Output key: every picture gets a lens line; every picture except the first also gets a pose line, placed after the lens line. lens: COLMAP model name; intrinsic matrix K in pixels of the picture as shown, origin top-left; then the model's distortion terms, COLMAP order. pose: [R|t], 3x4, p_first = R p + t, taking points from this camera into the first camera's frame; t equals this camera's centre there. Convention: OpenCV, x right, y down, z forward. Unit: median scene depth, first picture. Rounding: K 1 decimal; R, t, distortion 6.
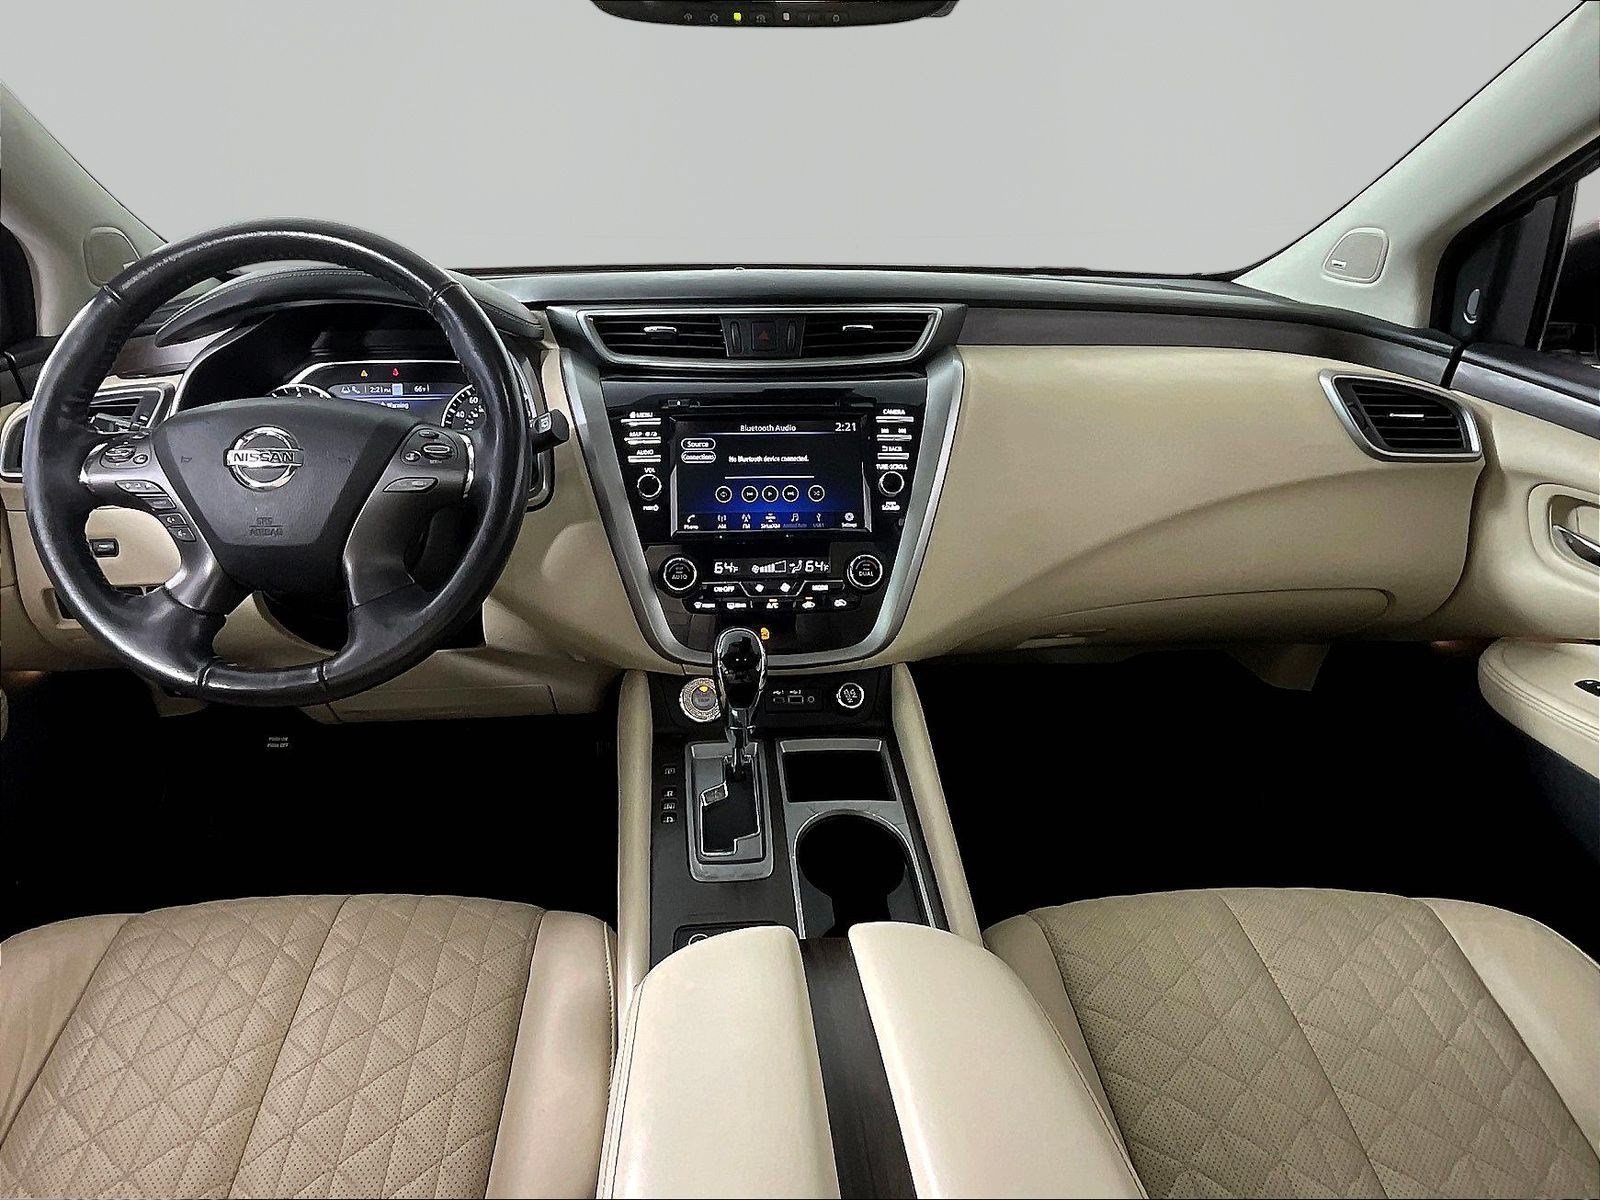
lens RADIAL K [[979.6, 0, 771.4], [0, 979.6, 607.4], [0, 0, 1]] dist [0.001697, -0.000614]
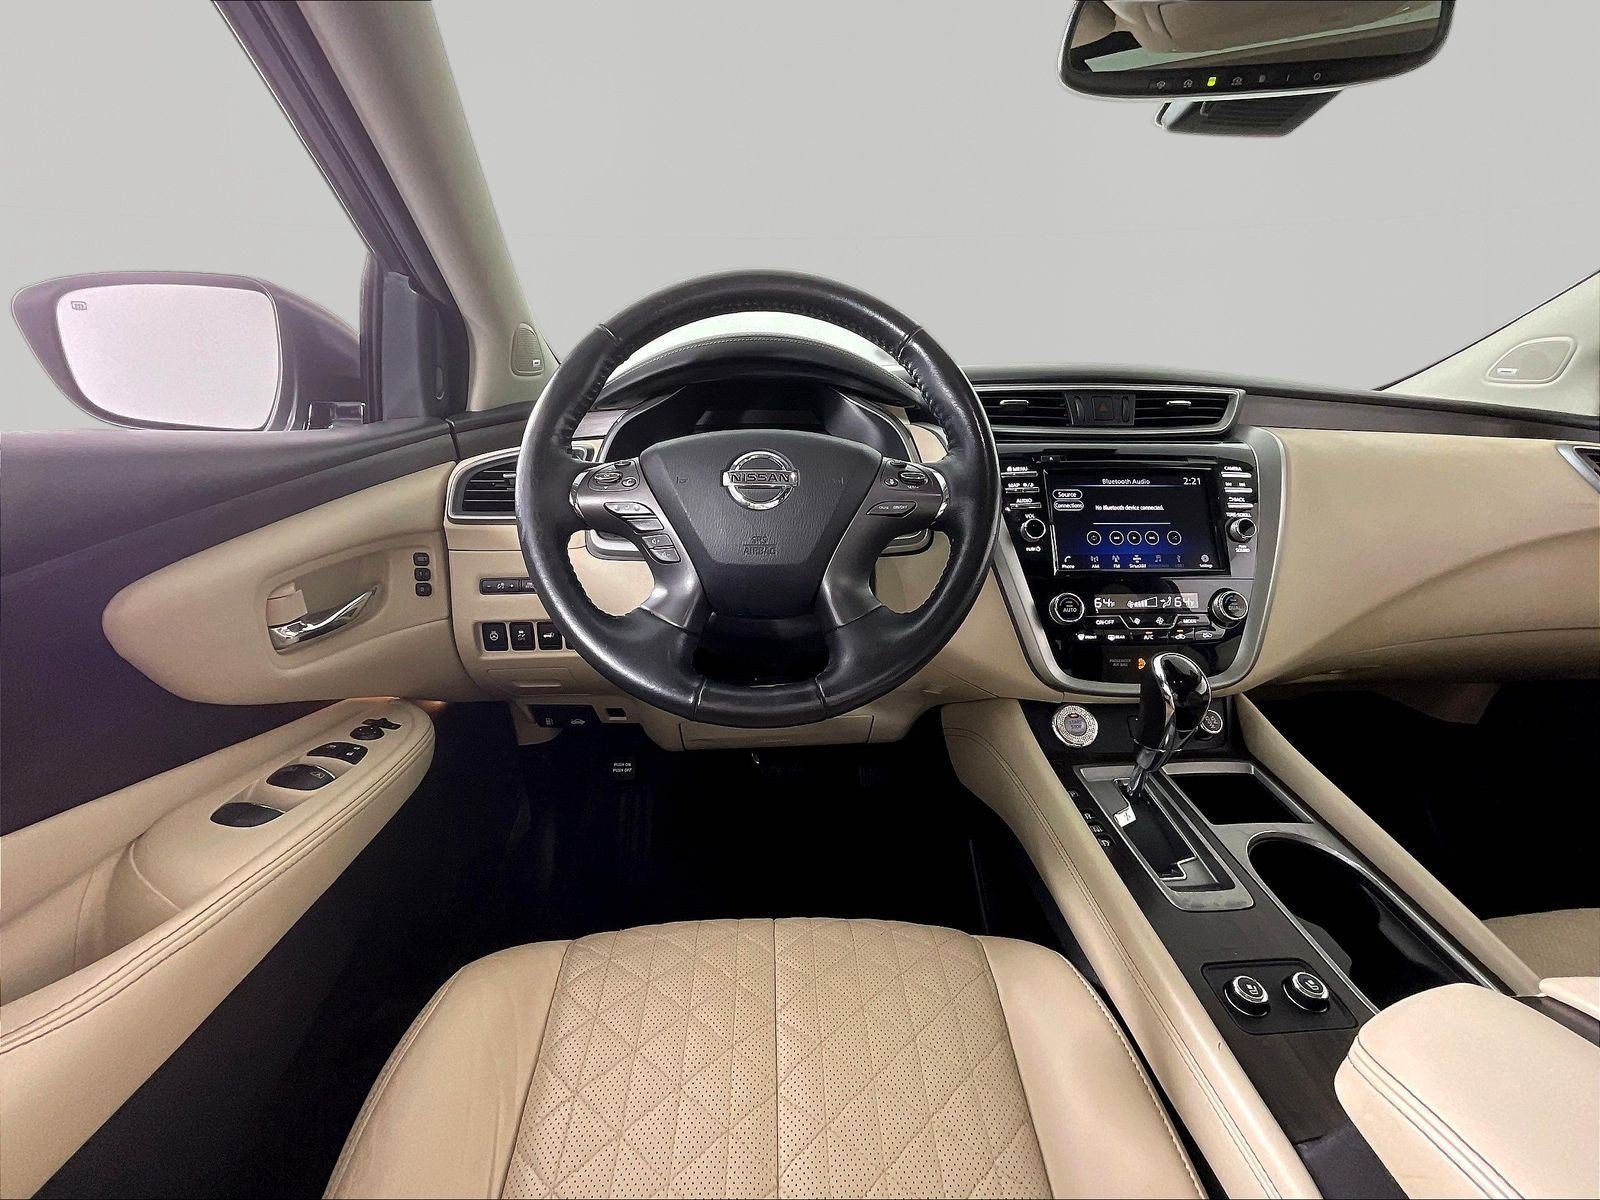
lens RADIAL K [[639.6, 0, 800.0], [0, 639.6, 600.0], [0, 0, 1]] dist [-0.009868, -0.000040]
pose [[0.999959, 0.003101, 0.008450, -0.388863], [-0.002103, 0.993286, -0.115666, 0.039465], [-0.008752, 0.115643, 0.993252, 0.288275]]
